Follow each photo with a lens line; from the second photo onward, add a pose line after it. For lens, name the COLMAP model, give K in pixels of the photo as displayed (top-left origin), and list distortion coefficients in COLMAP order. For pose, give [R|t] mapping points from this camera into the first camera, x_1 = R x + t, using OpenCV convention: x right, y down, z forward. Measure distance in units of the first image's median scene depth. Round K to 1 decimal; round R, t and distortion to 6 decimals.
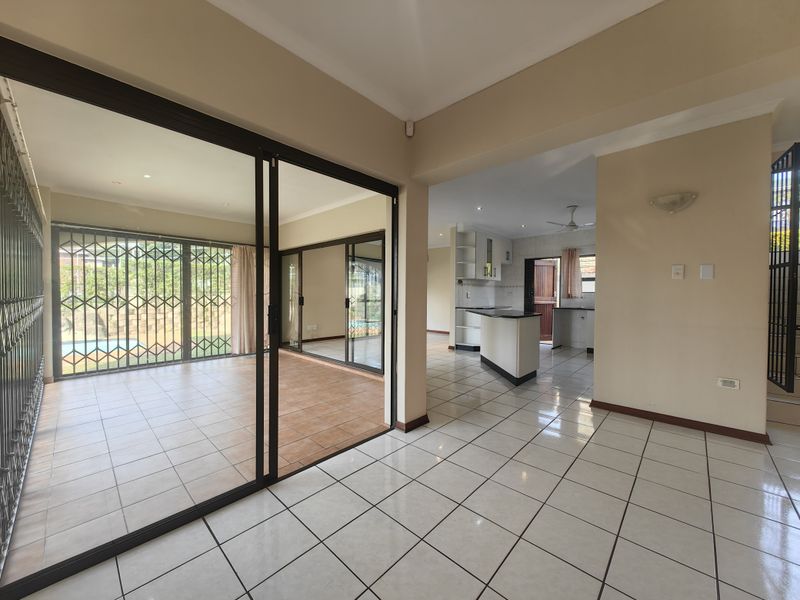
lens RADIAL K [[309.3, 0, 397.7], [0, 309.3, 301.3], [0, 0, 1]] dist [0.003962, -0.000182]
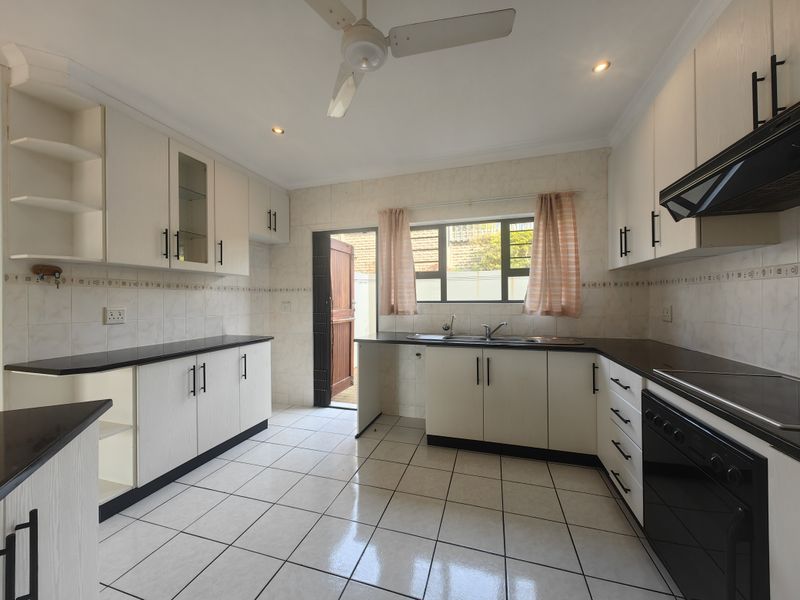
lens RADIAL K [[309.3, 0, 396.8], [0, 309.3, 299.3], [0, 0, 1]] dist [0.003962, -0.000182]
pose [[0.903419, -0.007900, 0.428687, 0.379339], [0.018474, 0.999619, -0.020511, -0.025005], [-0.428361, 0.026449, 0.903220, 0.606738]]
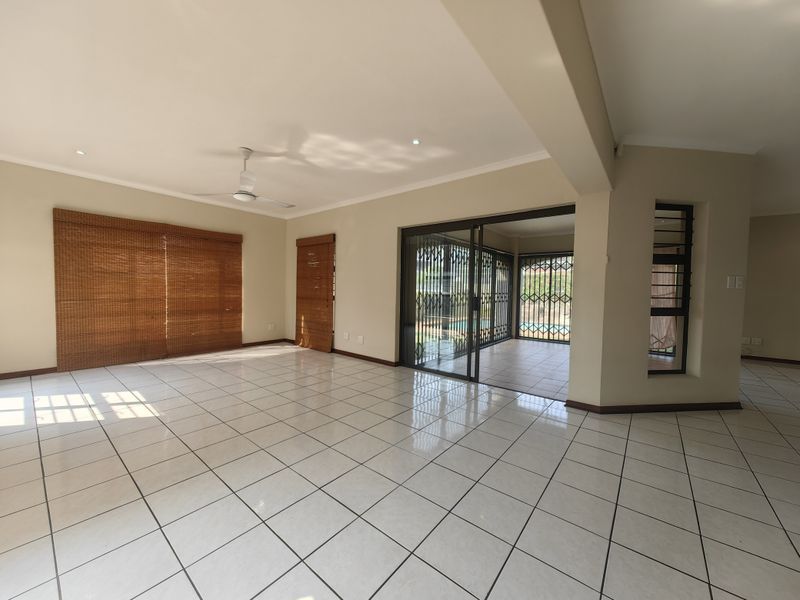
lens RADIAL K [[309.3, 0, 396.5], [0, 309.3, 303.7], [0, 0, 1]] dist [0.003962, -0.000182]
pose [[0.052759, 0.044421, -0.997619, 0.475034], [-0.044630, 0.998117, 0.042082, -0.000975], [0.997609, 0.042304, 0.054642, 0.101775]]
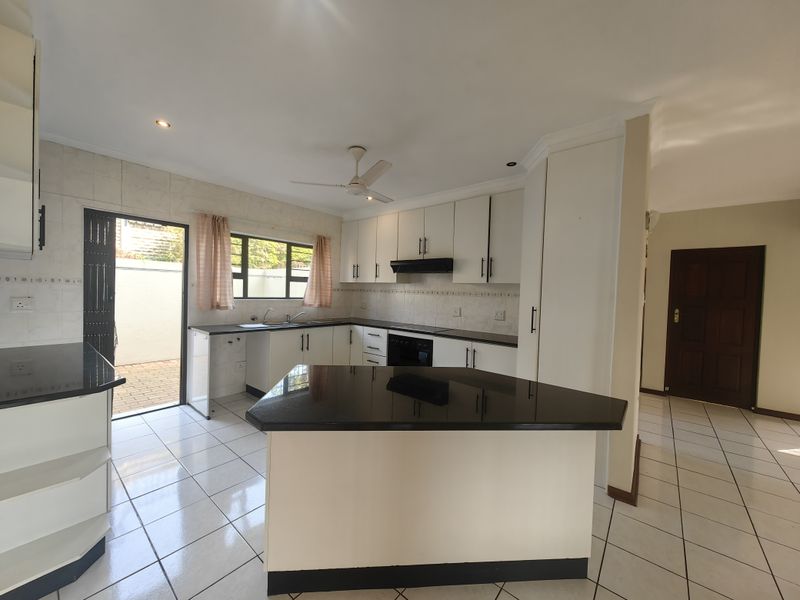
lens RADIAL K [[309.3, 0, 398.5], [0, 309.3, 300.5], [0, 0, 1]] dist [0.003962, -0.000182]
pose [[-0.049834, -0.031712, 0.998254, 0.015047], [-0.007825, 0.999478, 0.031360, -0.047159], [-0.998727, -0.006248, -0.050056, 0.750732]]
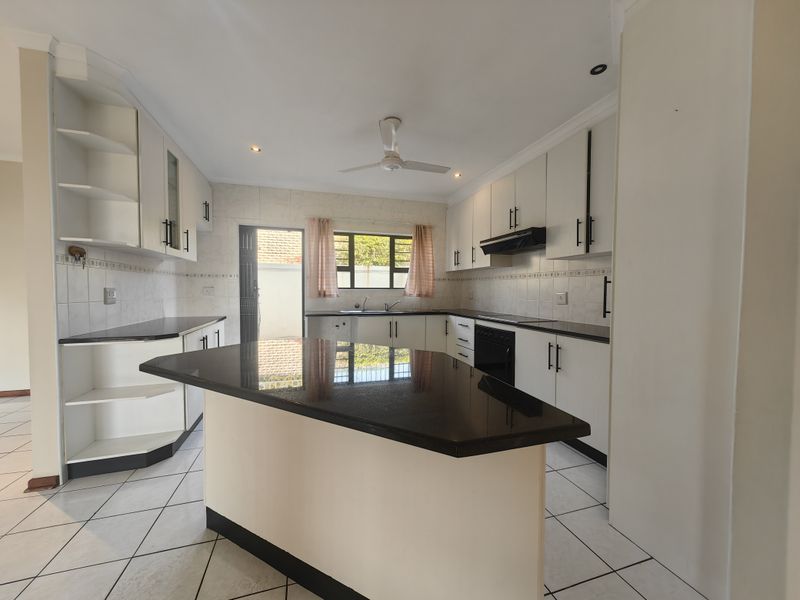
lens RADIAL K [[309.3, 0, 396.9], [0, 309.3, 299.8], [0, 0, 1]] dist [0.003962, -0.000182]
pose [[0.506258, -0.028254, 0.861919, 0.097264], [0.016023, 0.999599, 0.023355, -0.018102], [-0.862233, 0.001987, 0.506508, 0.578979]]
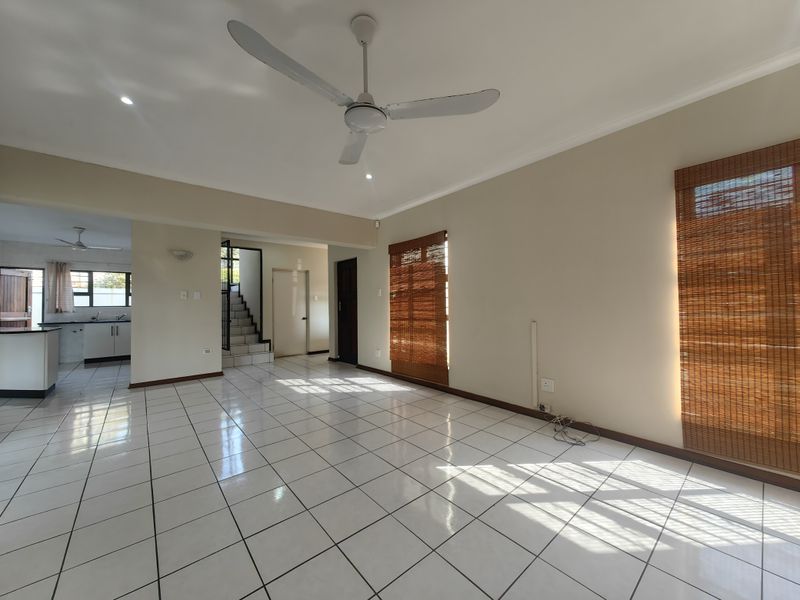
lens RADIAL K [[309.3, 0, 399.5], [0, 309.3, 300.3], [0, 0, 1]] dist [0.003962, -0.000182]
pose [[0.116152, 0.014047, 0.993132, -0.300094], [0.034500, 0.999240, -0.018168, 0.005341], [-0.992632, 0.036373, 0.115579, -0.180411]]
